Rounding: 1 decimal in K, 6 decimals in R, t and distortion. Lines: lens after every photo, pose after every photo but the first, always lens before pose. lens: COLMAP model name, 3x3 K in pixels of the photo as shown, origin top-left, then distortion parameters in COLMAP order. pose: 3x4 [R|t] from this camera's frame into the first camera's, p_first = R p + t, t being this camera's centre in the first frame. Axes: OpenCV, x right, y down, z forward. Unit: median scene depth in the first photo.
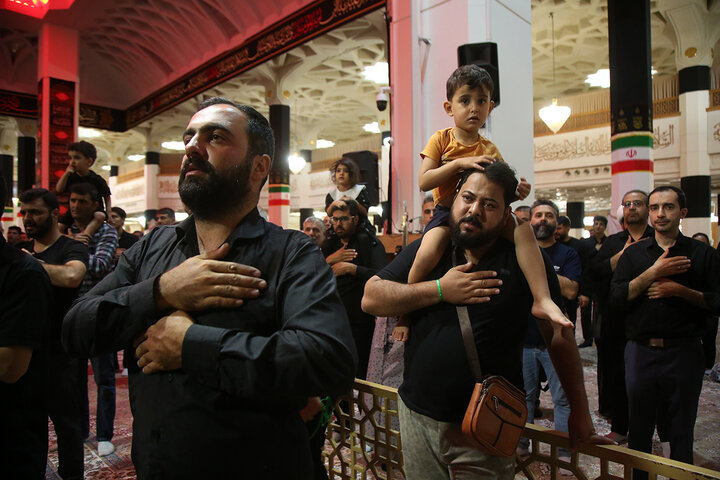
lens RADIAL K [[505.9, 0, 354.5], [0, 505.9, 240.2], [0, 0, 1]] dist [-0.081671, 0.055874]
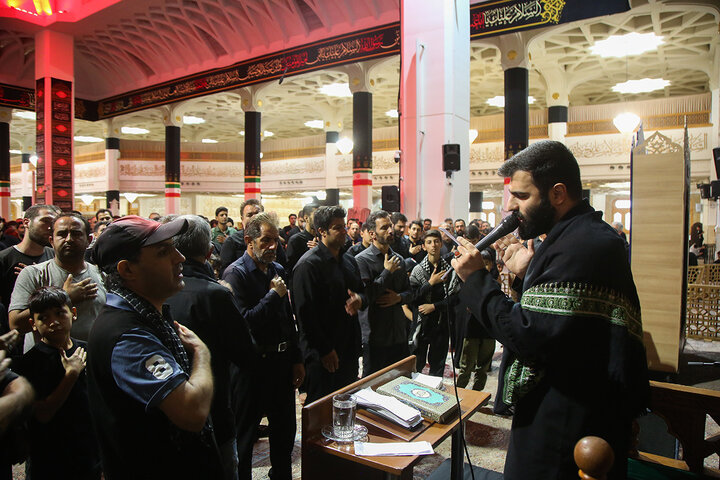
lens RADIAL K [[505.9, 0, 349.0], [0, 505.9, 225.5], [0, 0, 1]] dist [-0.081671, 0.055874]
pose [[0.983701, 0.007925, 0.179638, -0.138575], [-0.010951, 0.999814, 0.015855, -0.010879], [-0.179479, -0.017564, 0.983605, -0.265689]]
